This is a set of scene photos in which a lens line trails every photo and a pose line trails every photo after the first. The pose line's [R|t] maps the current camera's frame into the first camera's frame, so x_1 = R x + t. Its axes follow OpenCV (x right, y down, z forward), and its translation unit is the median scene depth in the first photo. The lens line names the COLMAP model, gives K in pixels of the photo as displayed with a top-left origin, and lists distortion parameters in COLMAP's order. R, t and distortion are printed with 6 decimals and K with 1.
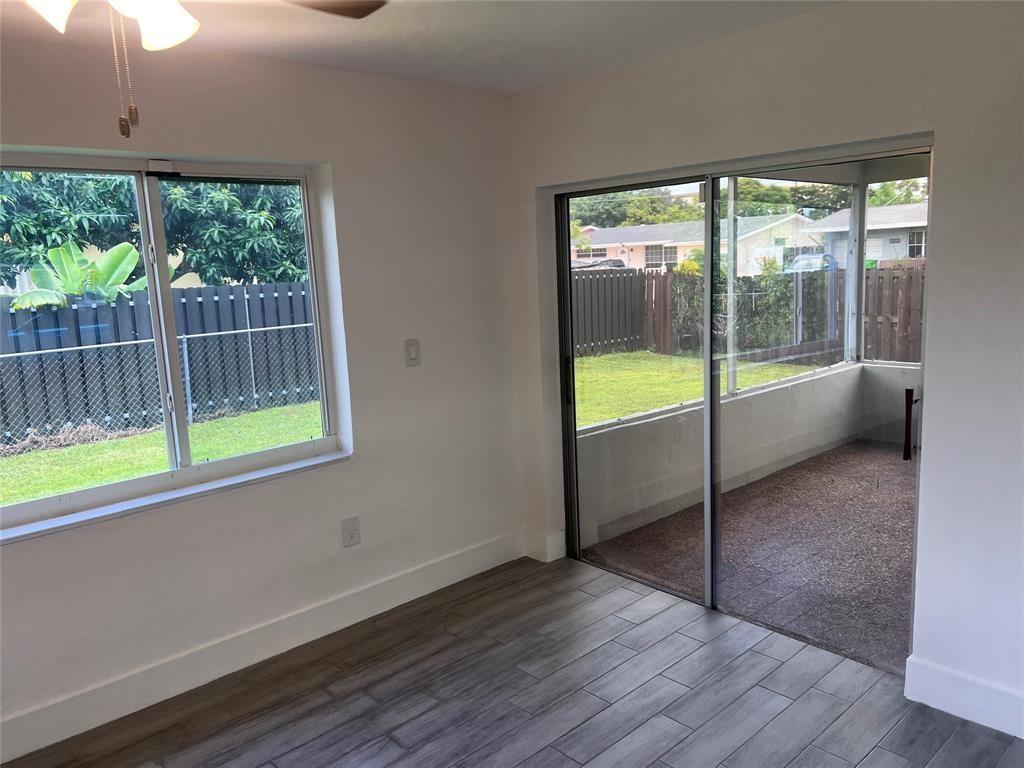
lens RADIAL K [[768.5, 0, 513.6], [0, 768.5, 369.1], [0, 0, 1]] dist [0.049904, -0.059572]
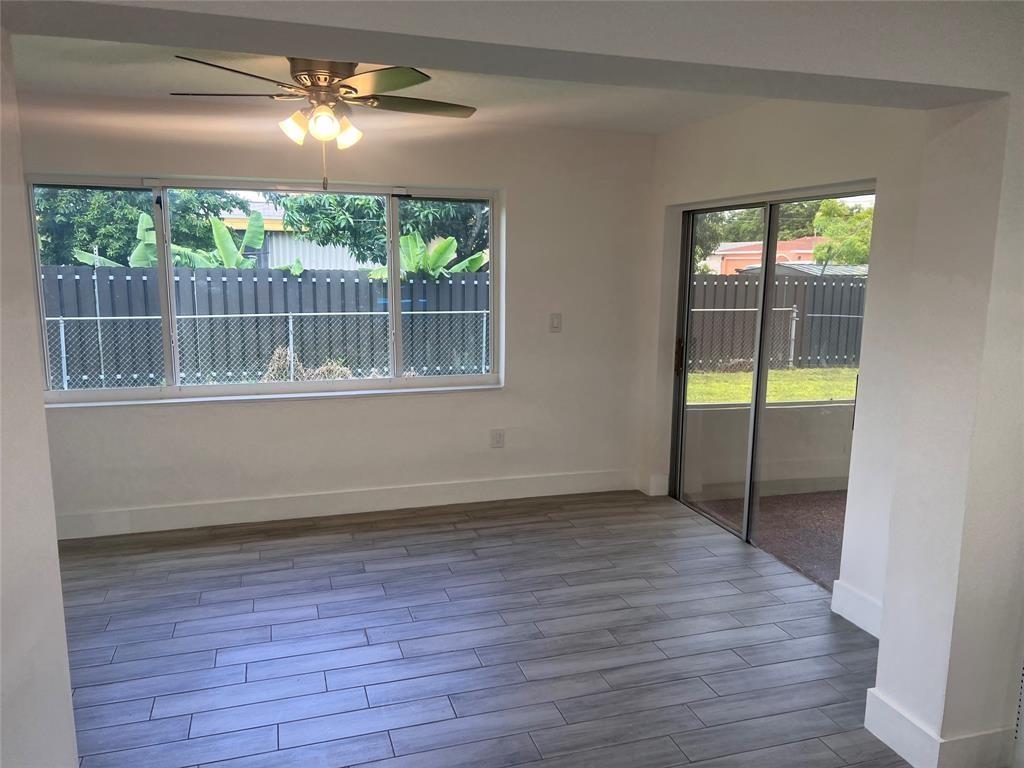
lens RADIAL K [[768.5, 0, 510.7], [0, 768.5, 387.1], [0, 0, 1]] dist [0.049904, -0.059572]
pose [[0.904005, 0.123206, -0.409385, 0.461798], [-0.111072, 0.992377, 0.053391, 0.035393], [0.412842, -0.002795, 0.910798, -0.378374]]
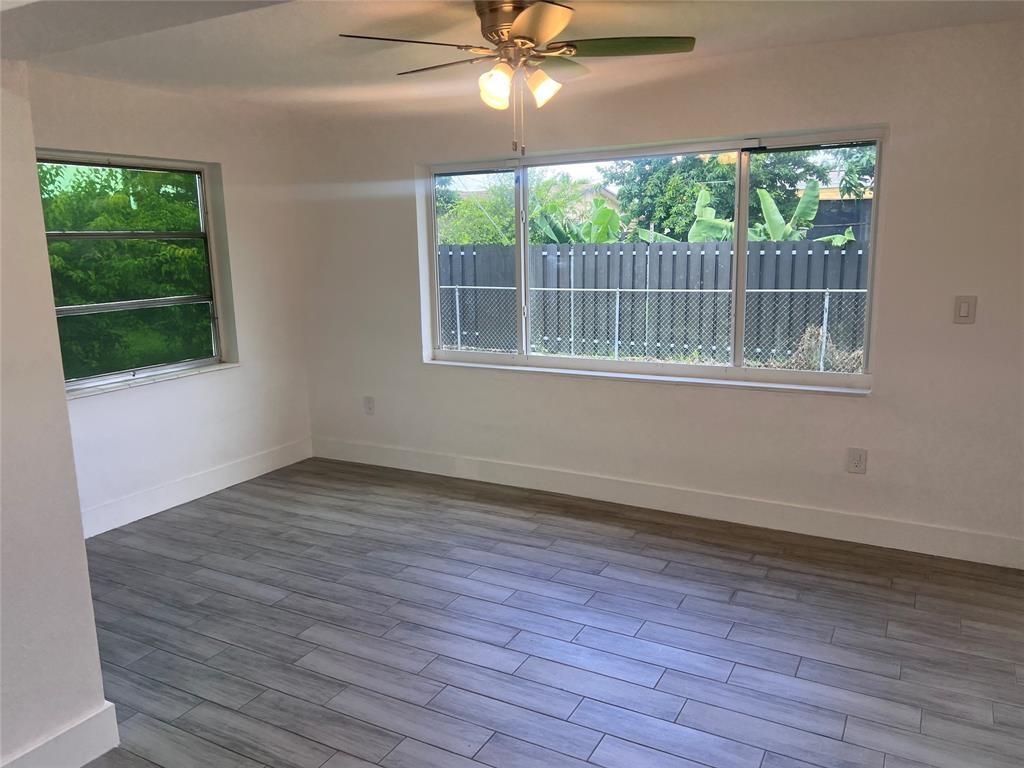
lens RADIAL K [[768.5, 0, 499.3], [0, 768.5, 378.7], [0, 0, 1]] dist [0.049904, -0.059572]
pose [[0.305832, 0.210766, -0.928464, 0.736797], [-0.129115, 0.975362, 0.178882, -0.043831], [0.943290, 0.065170, 0.325510, 0.164957]]
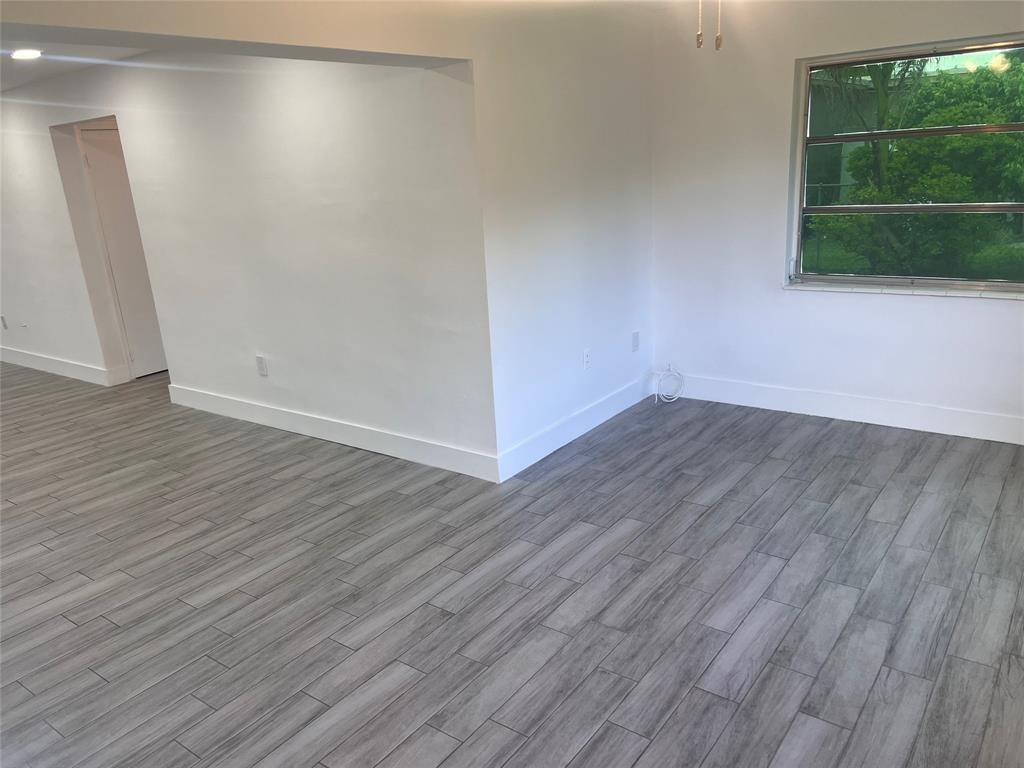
lens RADIAL K [[768.5, 0, 513.6], [0, 768.5, 380.0], [0, 0, 1]] dist [0.049904, -0.059572]
pose [[-0.976230, 0.154678, -0.151822, 0.079967], [0.077659, 0.903611, 0.421256, -0.195411], [0.202347, 0.399452, -0.894144, 1.215960]]
